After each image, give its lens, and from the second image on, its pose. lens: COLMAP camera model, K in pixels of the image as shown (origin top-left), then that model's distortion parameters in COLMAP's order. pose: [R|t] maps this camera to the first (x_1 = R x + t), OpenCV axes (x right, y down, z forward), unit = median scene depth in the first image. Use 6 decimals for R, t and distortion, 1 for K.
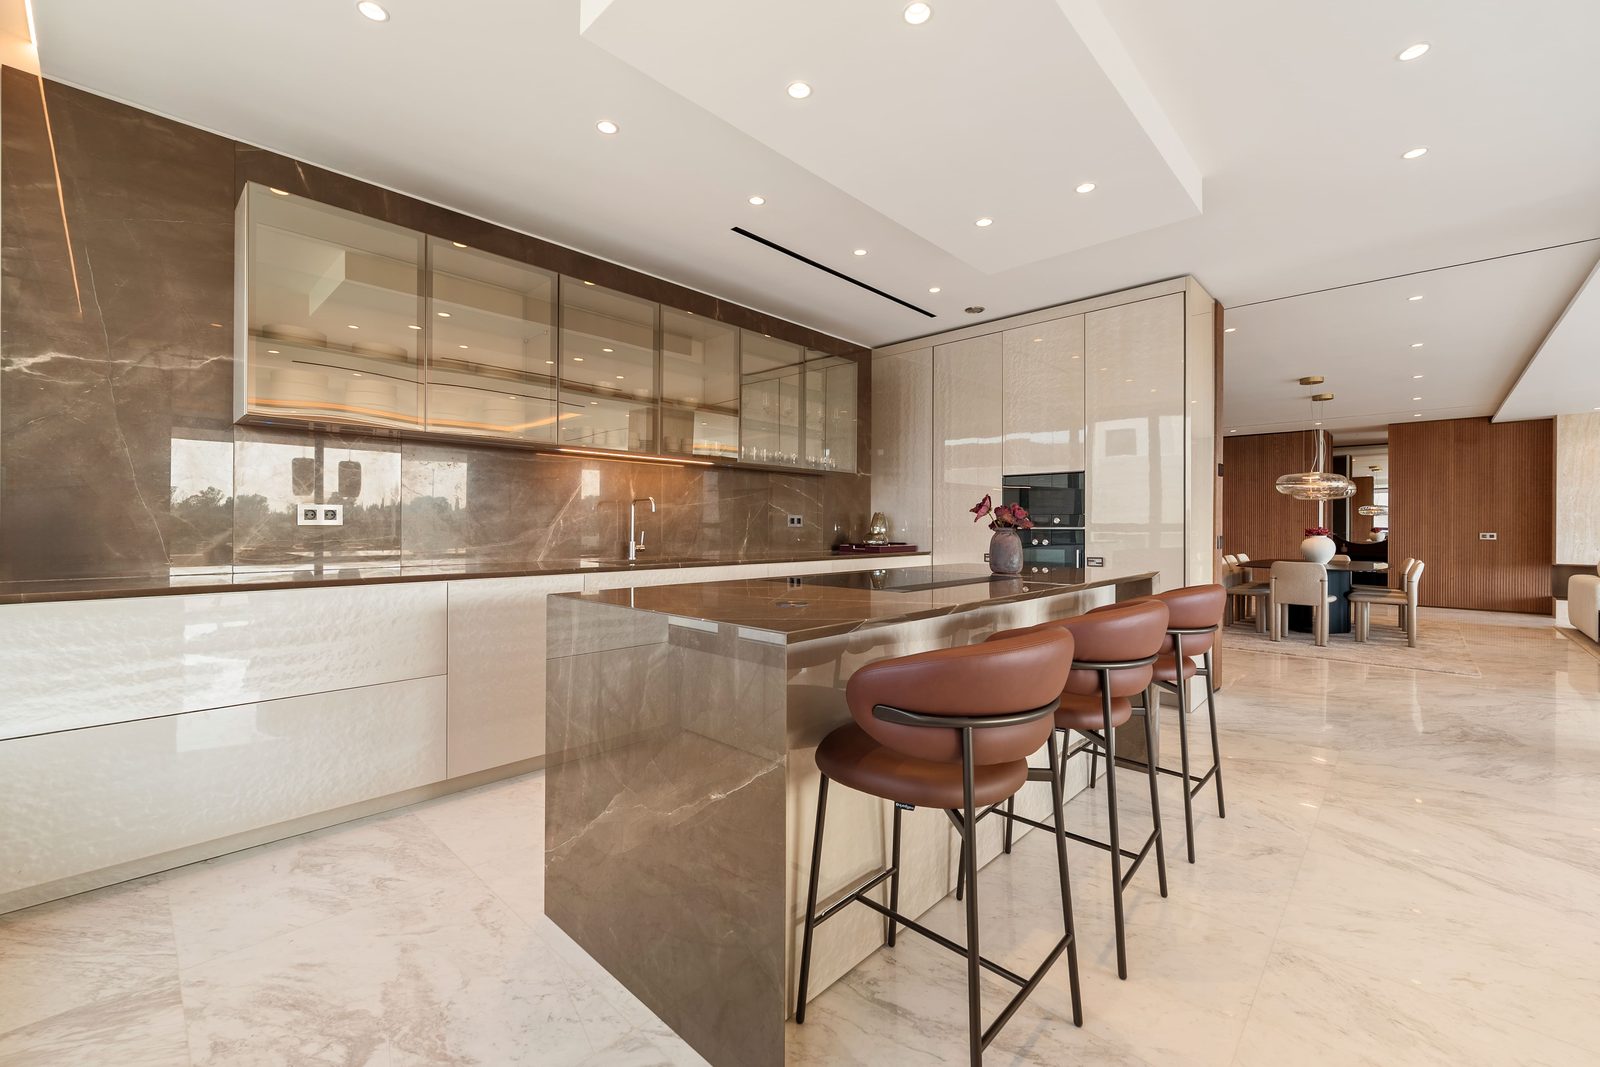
lens RADIAL K [[651.8, 0, 800.0], [0, 651.8, 533.5], [0, 0, 1]] dist [-0.000632, -0.000243]
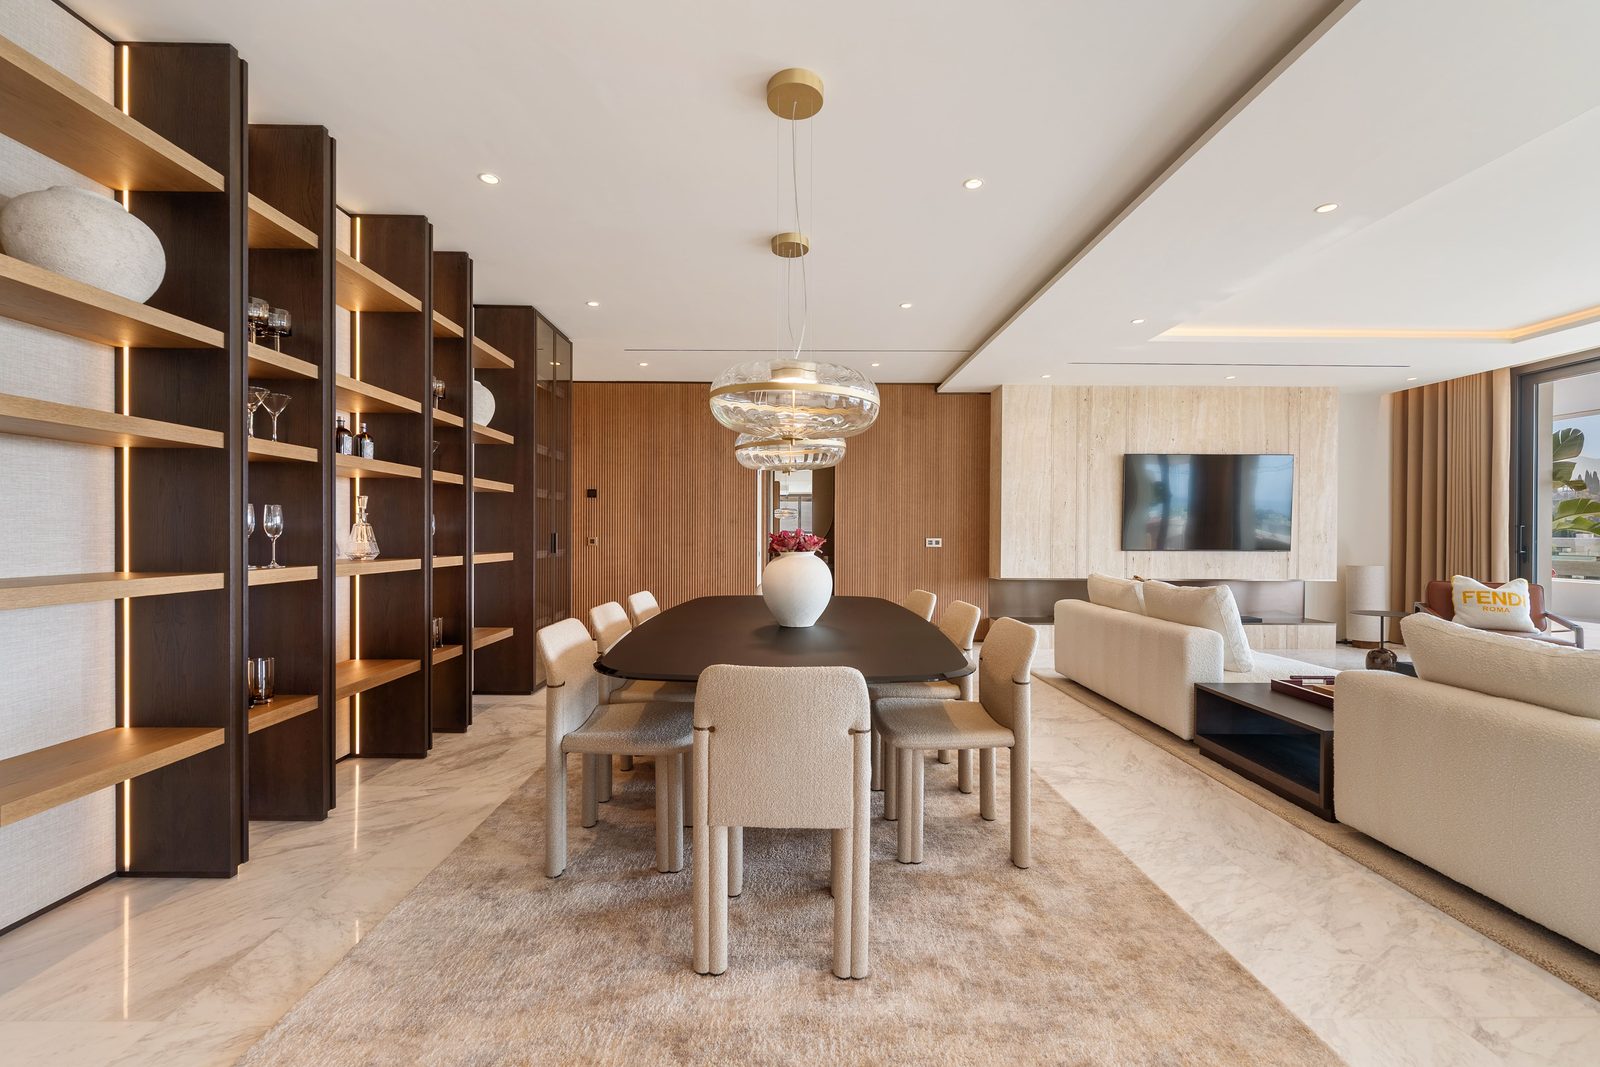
lens RADIAL K [[651.8, 0, 800.0], [0, 651.8, 533.5], [0, 0, 1]] dist [-0.000632, -0.000243]
pose [[0.712293, -0.001685, 0.701880, 0.420712], [0.003995, 0.999991, -0.001653, -0.005621], [-0.701871, 0.003981, 0.712293, 0.578913]]
